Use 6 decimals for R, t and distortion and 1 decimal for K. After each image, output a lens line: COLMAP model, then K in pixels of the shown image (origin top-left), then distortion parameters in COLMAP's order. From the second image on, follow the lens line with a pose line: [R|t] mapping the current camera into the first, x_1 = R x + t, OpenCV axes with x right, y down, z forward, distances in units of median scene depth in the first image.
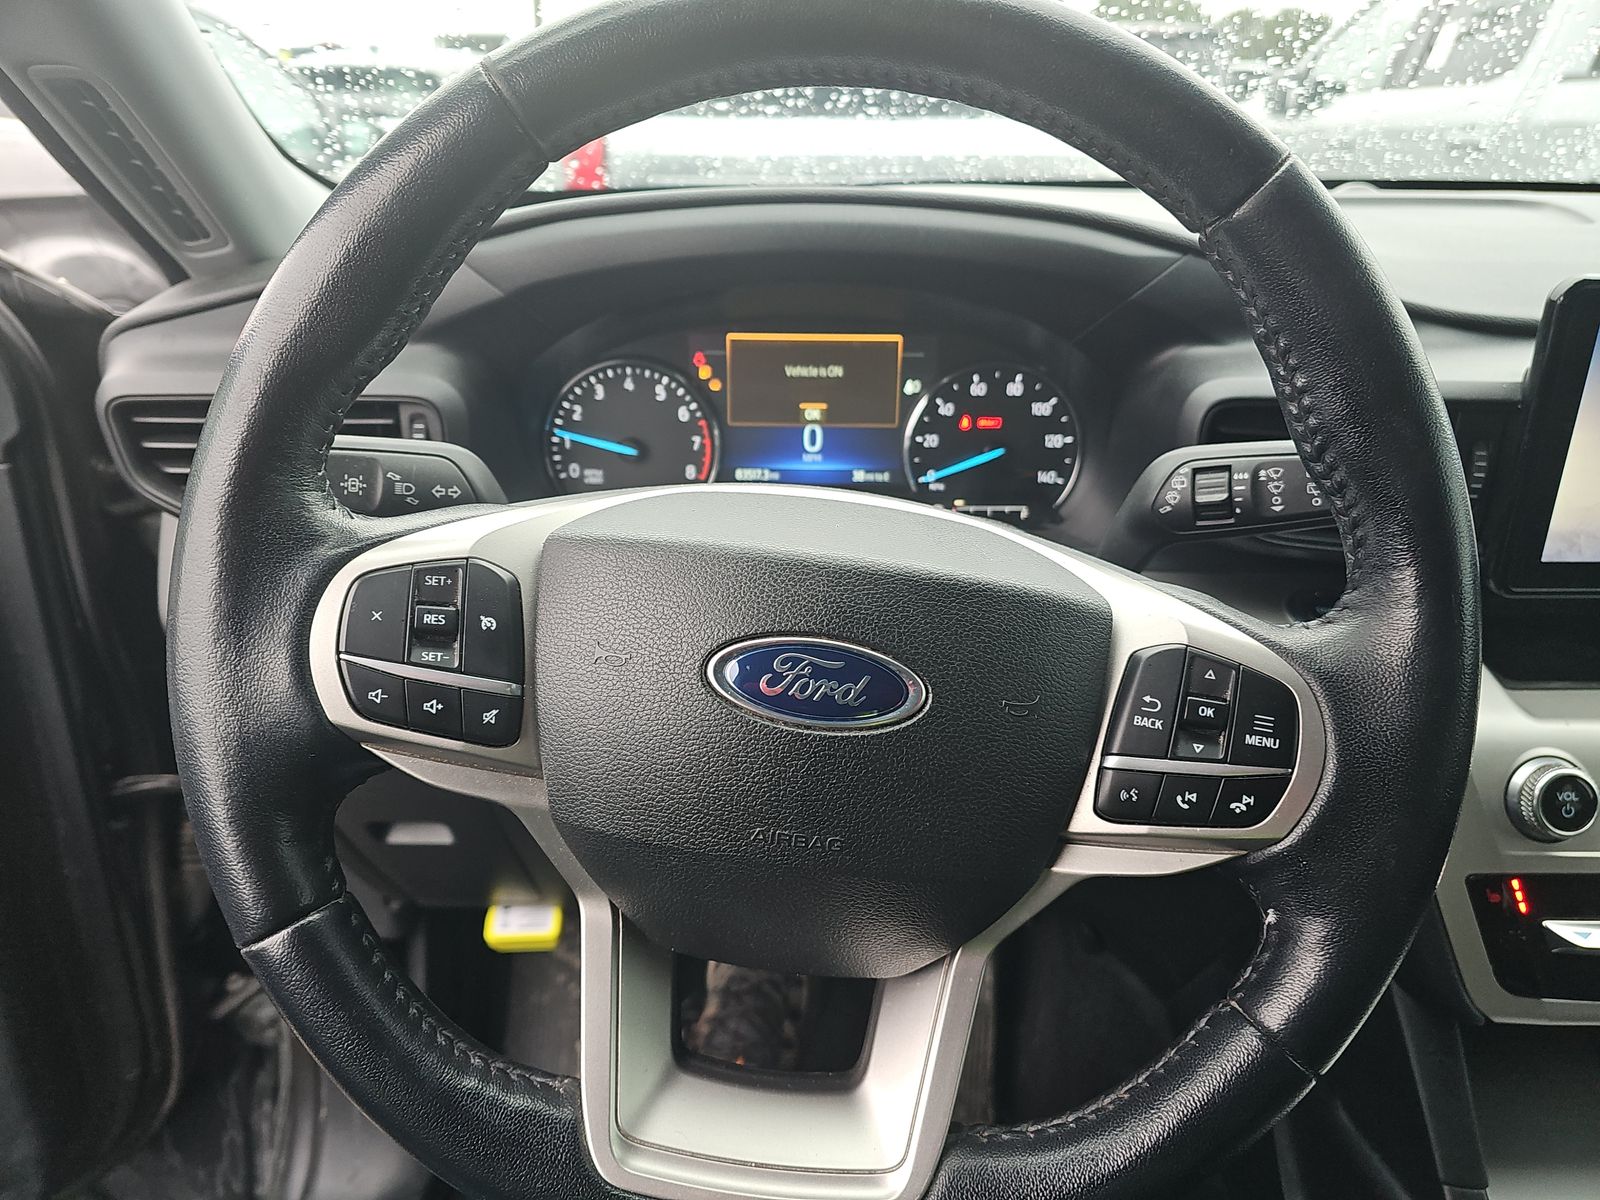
lens RADIAL K [[1052.5, 0, 798.6], [0, 1052.5, 596.9], [0, 0, 1]] dist [0.054537, -0.048875]
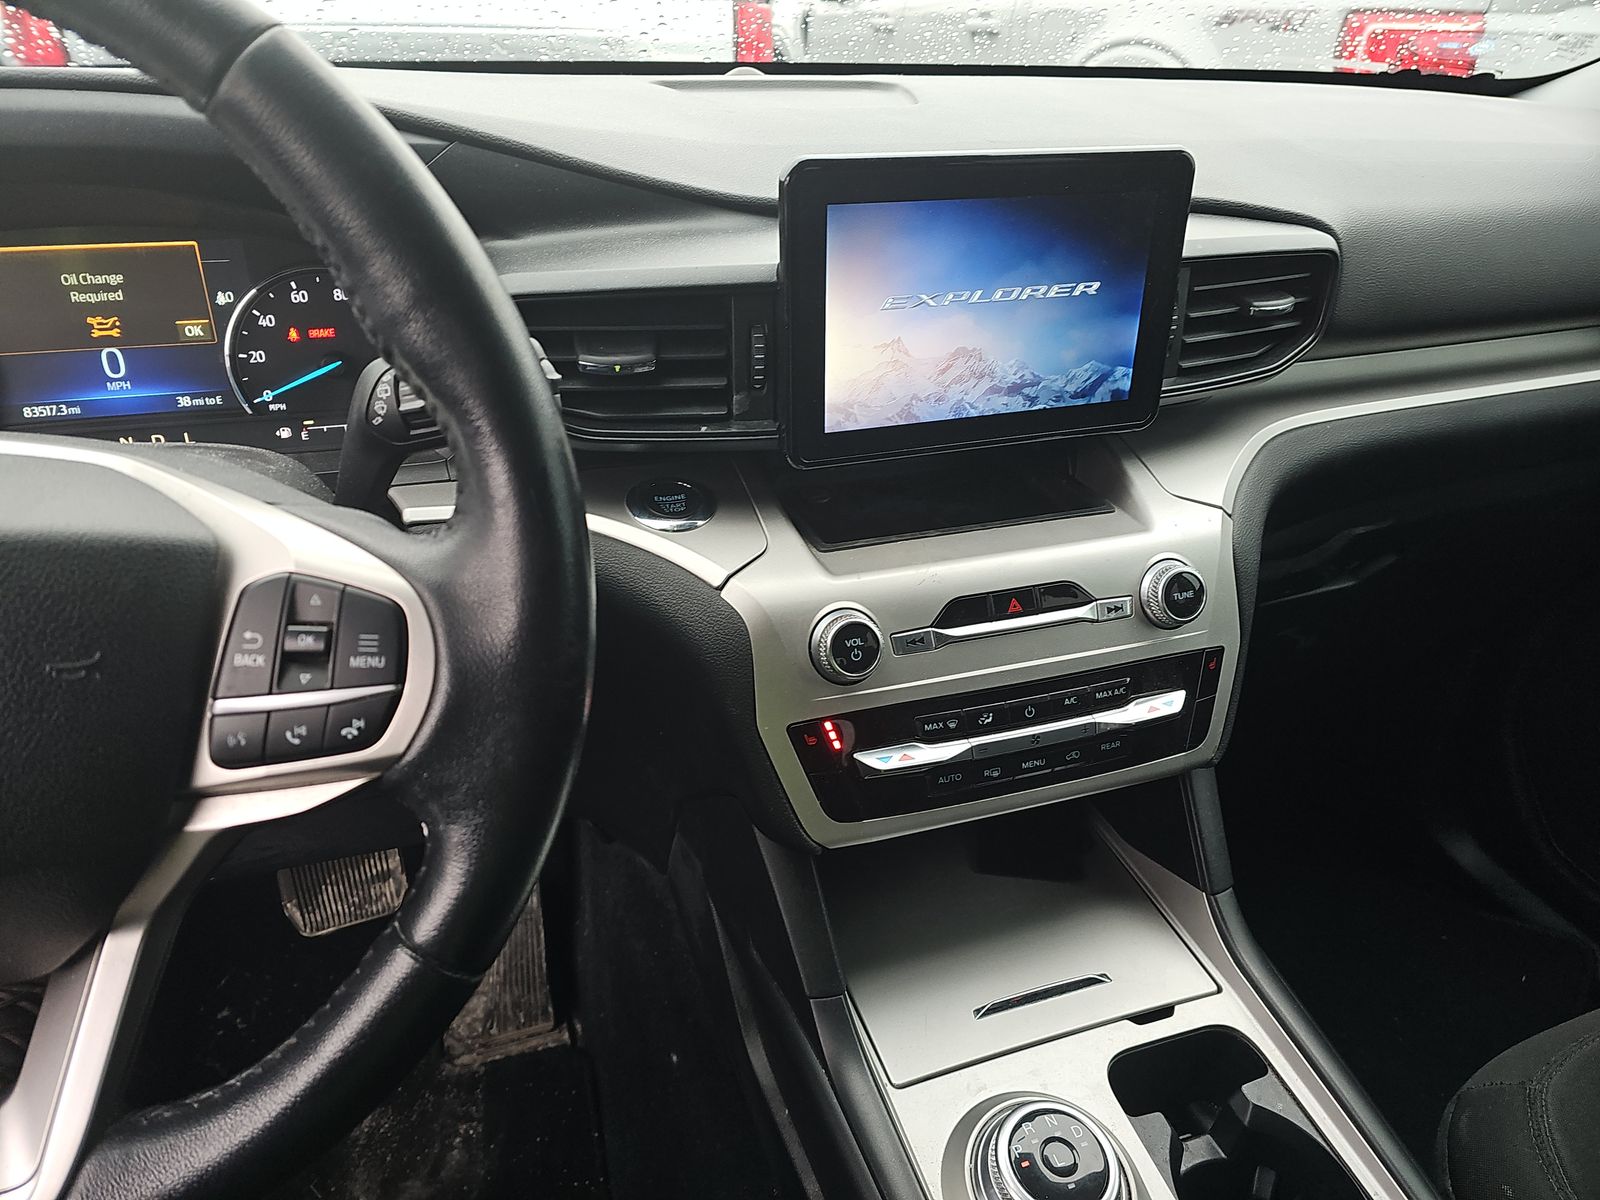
lens RADIAL K [[1052.5, 0, 745.8], [0, 1052.5, 587.3], [0, 0, 1]] dist [0.054537, -0.048875]
pose [[0.950099, -0.138972, 0.279283, 0.314223], [0.115393, 0.988349, 0.099247, 0.007705], [-0.289822, -0.062067, 0.955066, -0.014167]]
